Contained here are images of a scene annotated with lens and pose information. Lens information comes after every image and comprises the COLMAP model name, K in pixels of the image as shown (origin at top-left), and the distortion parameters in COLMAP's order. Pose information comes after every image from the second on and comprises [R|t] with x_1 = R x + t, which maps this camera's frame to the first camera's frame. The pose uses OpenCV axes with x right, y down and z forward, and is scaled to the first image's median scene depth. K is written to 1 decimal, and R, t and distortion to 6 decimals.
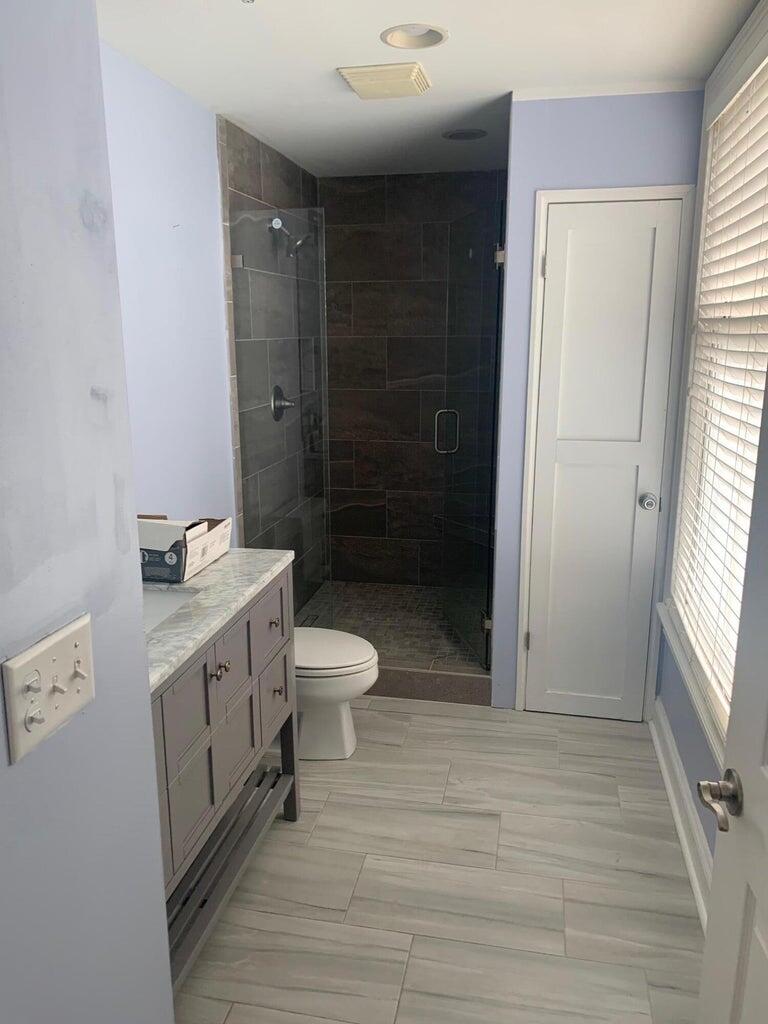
lens RADIAL K [[776.3, 0, 379.7], [0, 776.3, 521.6], [0, 0, 1]] dist [0.043623, -0.026357]
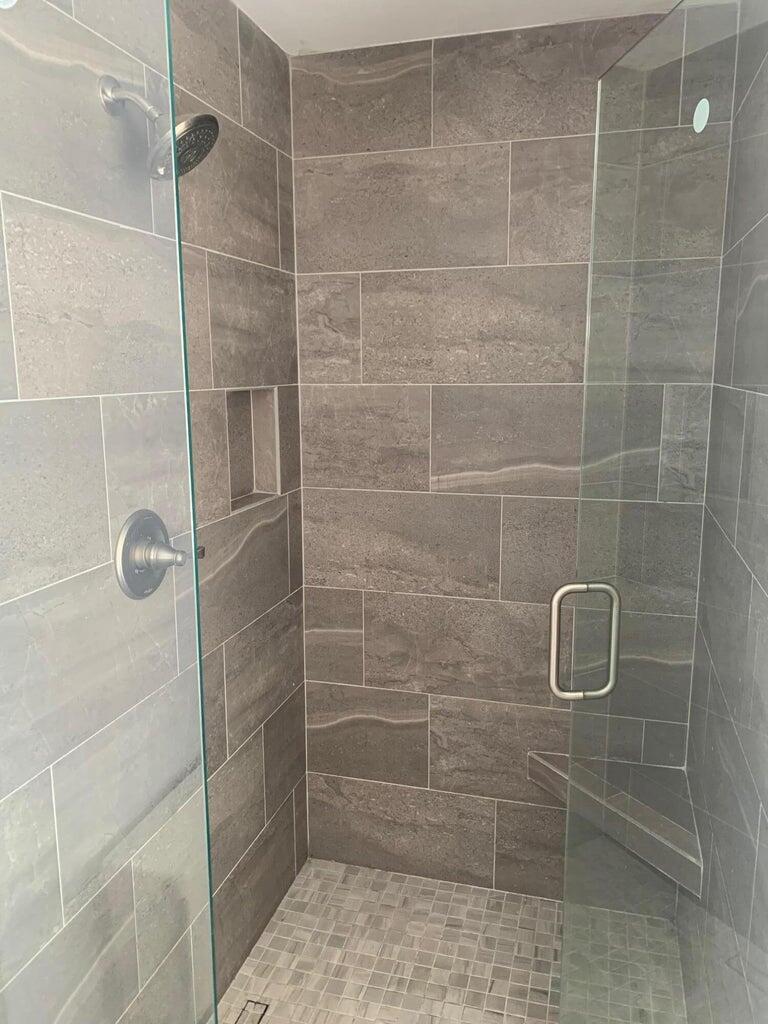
lens RADIAL K [[776.3, 0, 384.2], [0, 776.3, 503.9], [0, 0, 1]] dist [0.043623, -0.026357]
pose [[0.997413, 0.012896, -0.070719, 0.014688], [-0.017936, 0.997308, -0.071105, -0.129028], [0.069611, 0.072189, 0.994959, 0.524911]]
